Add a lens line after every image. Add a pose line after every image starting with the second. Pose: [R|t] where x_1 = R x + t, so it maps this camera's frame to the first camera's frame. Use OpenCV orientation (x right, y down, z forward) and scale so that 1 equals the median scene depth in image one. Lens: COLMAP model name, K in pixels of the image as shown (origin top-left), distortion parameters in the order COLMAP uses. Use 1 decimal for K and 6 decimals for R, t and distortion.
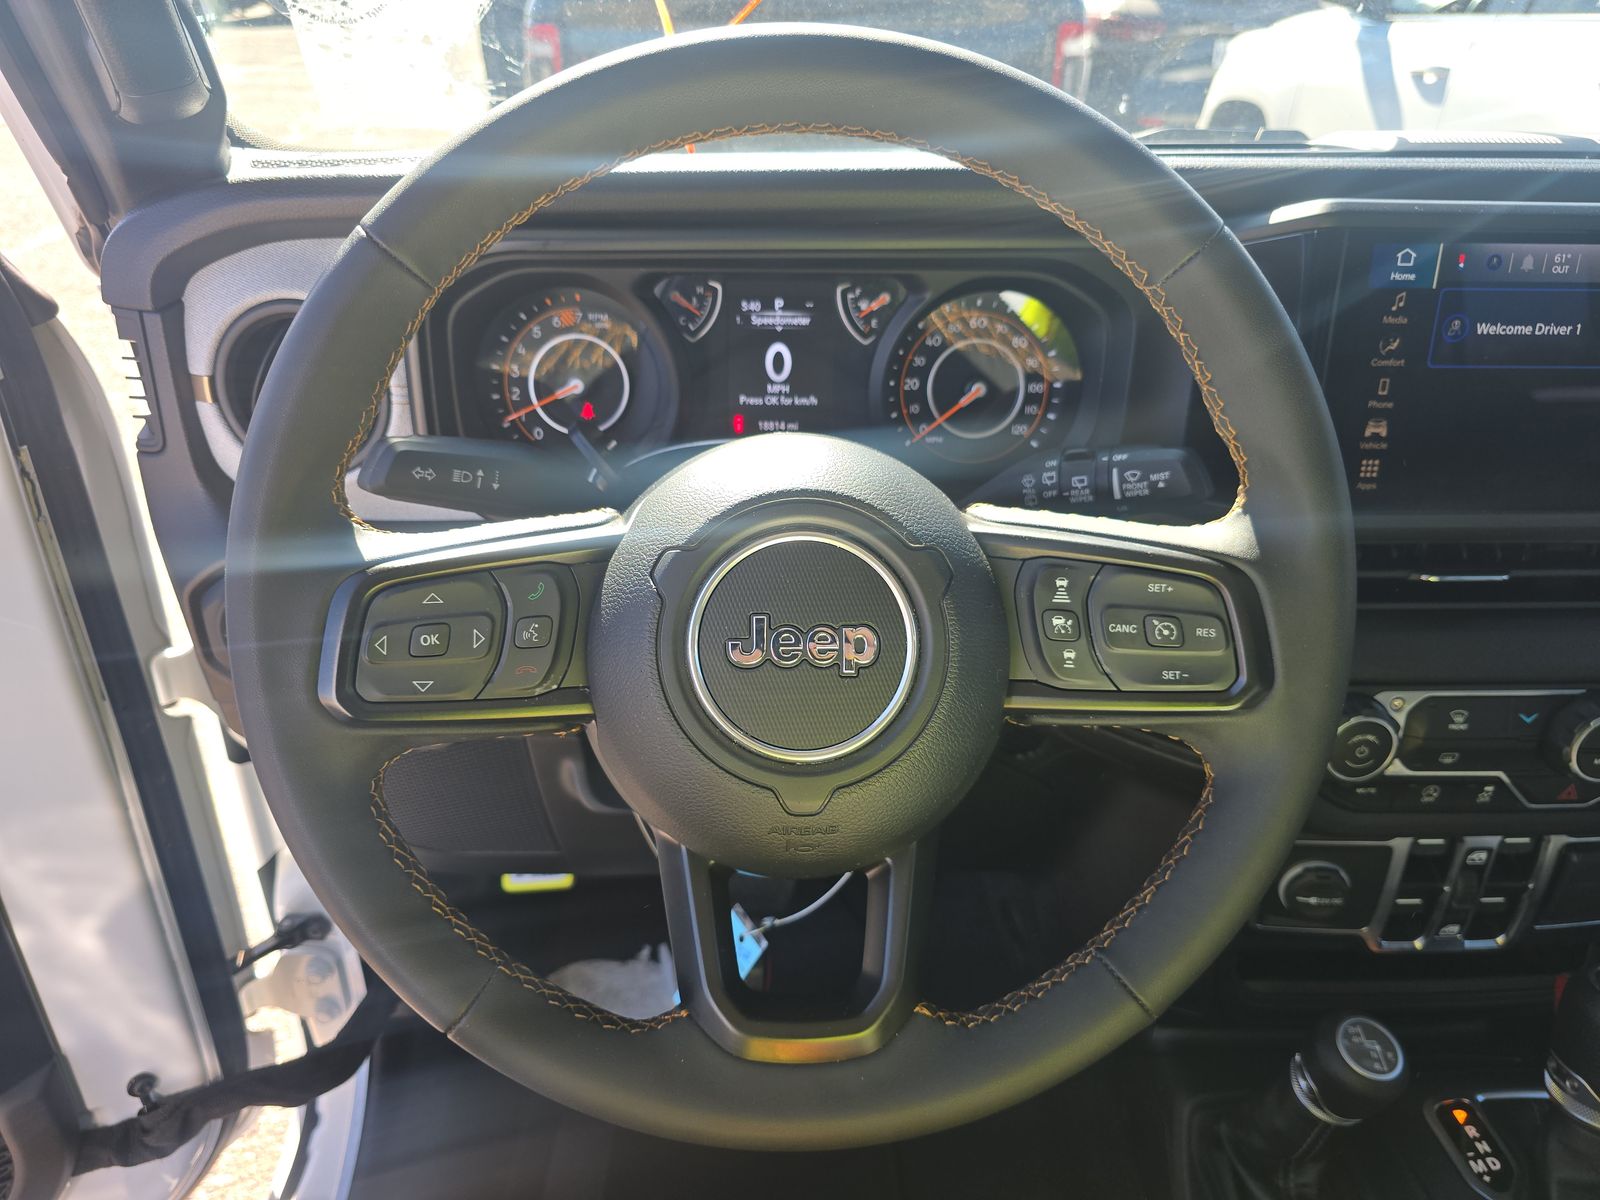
lens RADIAL K [[1066.0, 0, 805.5], [0, 1066.0, 605.4], [0, 0, 1]] dist [0.003312, -0.005351]
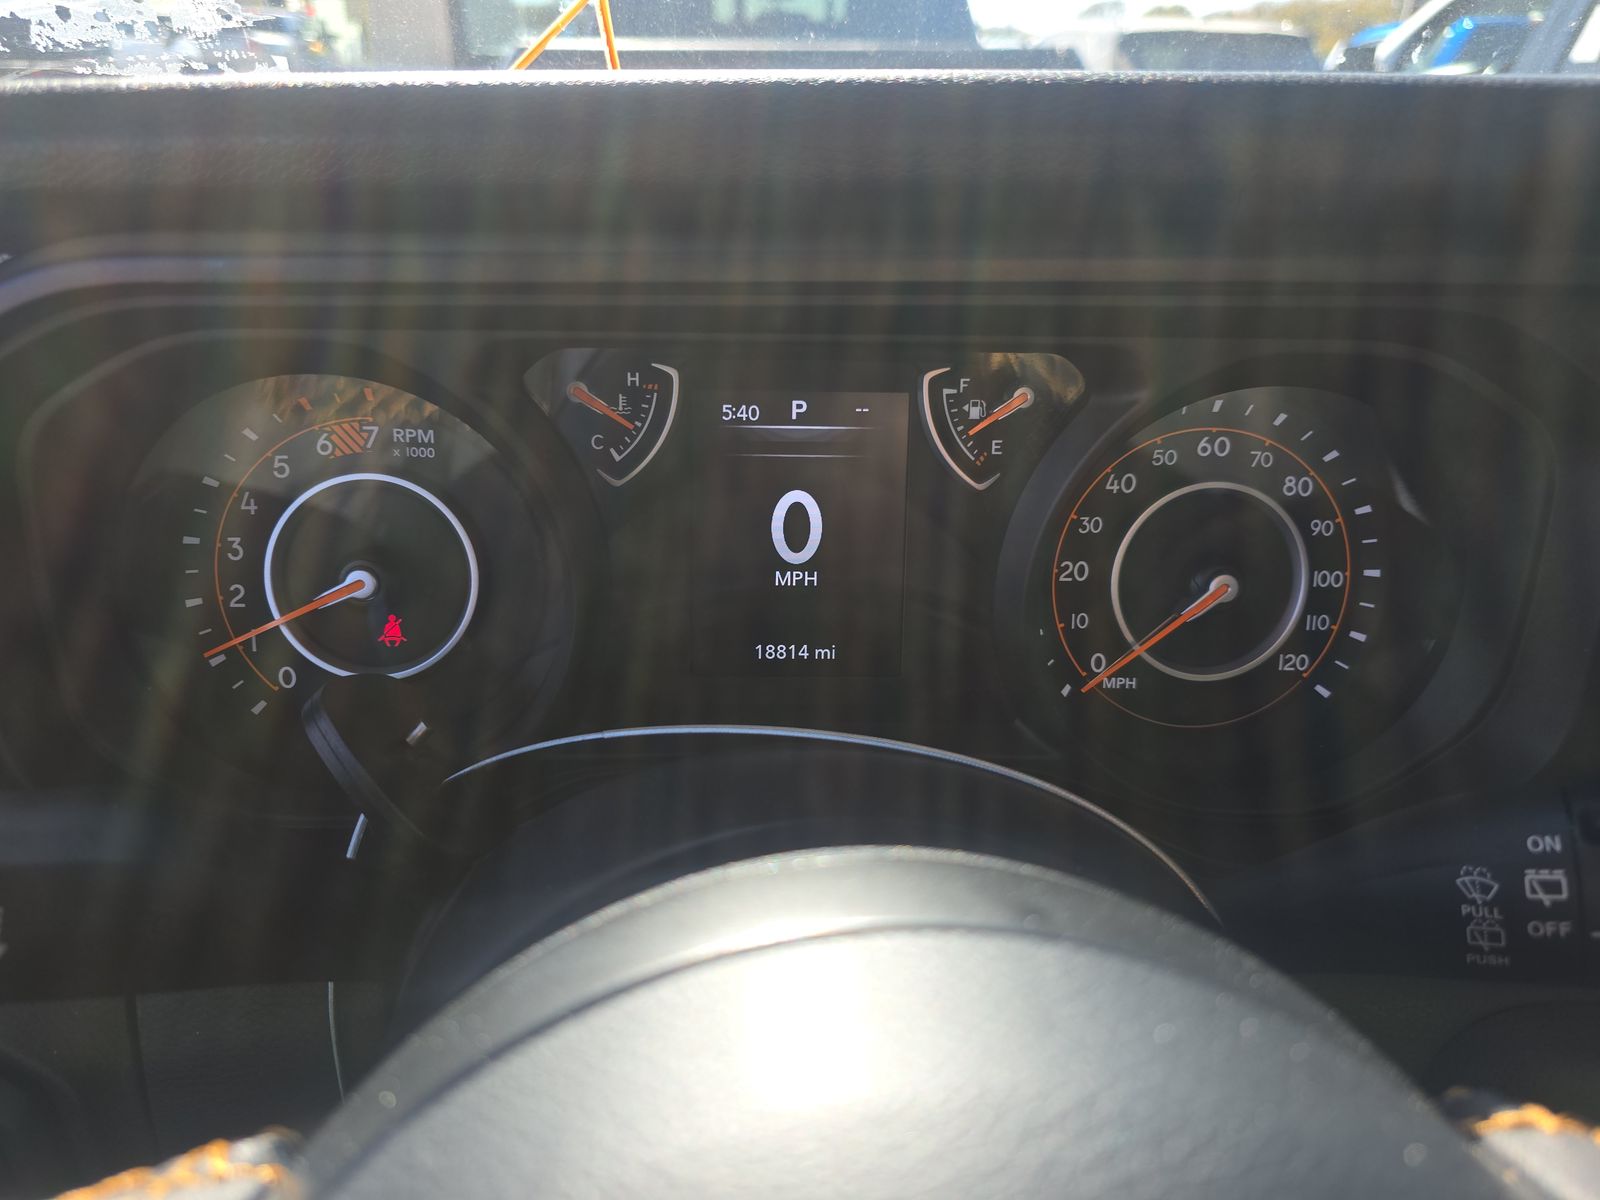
lens RADIAL K [[1093.6, 0, 796.6], [0, 1093.6, 589.7], [0, 0, 1]] dist [-0.001499, -0.002220]
pose [[0.999982, 0.002006, 0.005647, -0.032440], [-0.001519, 0.996370, -0.085118, -0.179954], [-0.005798, 0.085108, 0.996355, 0.583876]]
